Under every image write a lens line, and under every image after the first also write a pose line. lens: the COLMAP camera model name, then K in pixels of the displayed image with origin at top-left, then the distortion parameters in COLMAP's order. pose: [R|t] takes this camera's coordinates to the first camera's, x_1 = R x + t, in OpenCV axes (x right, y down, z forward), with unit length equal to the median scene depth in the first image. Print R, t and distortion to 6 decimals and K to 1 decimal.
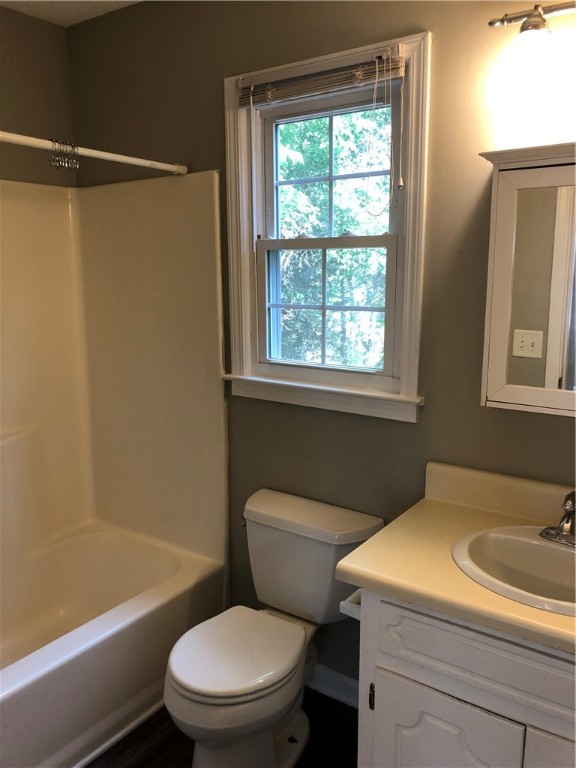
lens RADIAL K [[626.5, 0, 289.2], [0, 626.5, 386.6], [0, 0, 1]] dist [-0.003140, -0.004469]
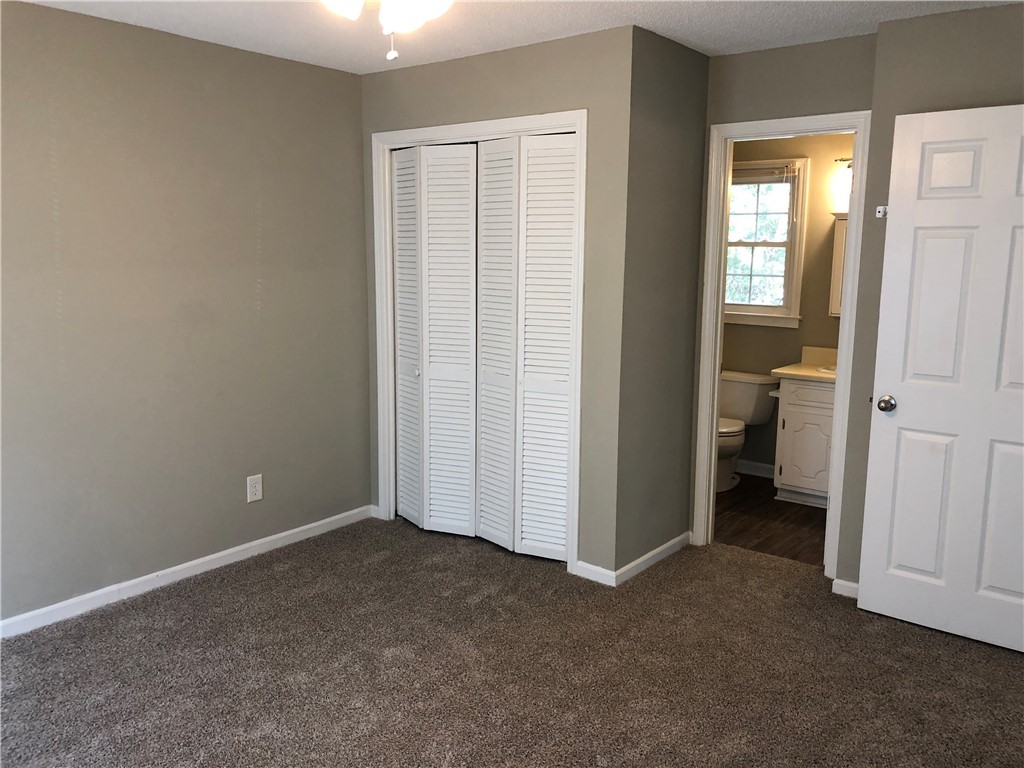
lens RADIAL K [[835.3, 0, 508.9], [0, 835.3, 379.2], [0, 0, 1]] dist [-0.003140, -0.004469]
pose [[0.991078, 0.034891, -0.128633, -0.429853], [-0.035402, 0.999372, -0.001688, 0.276169], [0.128493, 0.006227, 0.991691, -2.085532]]
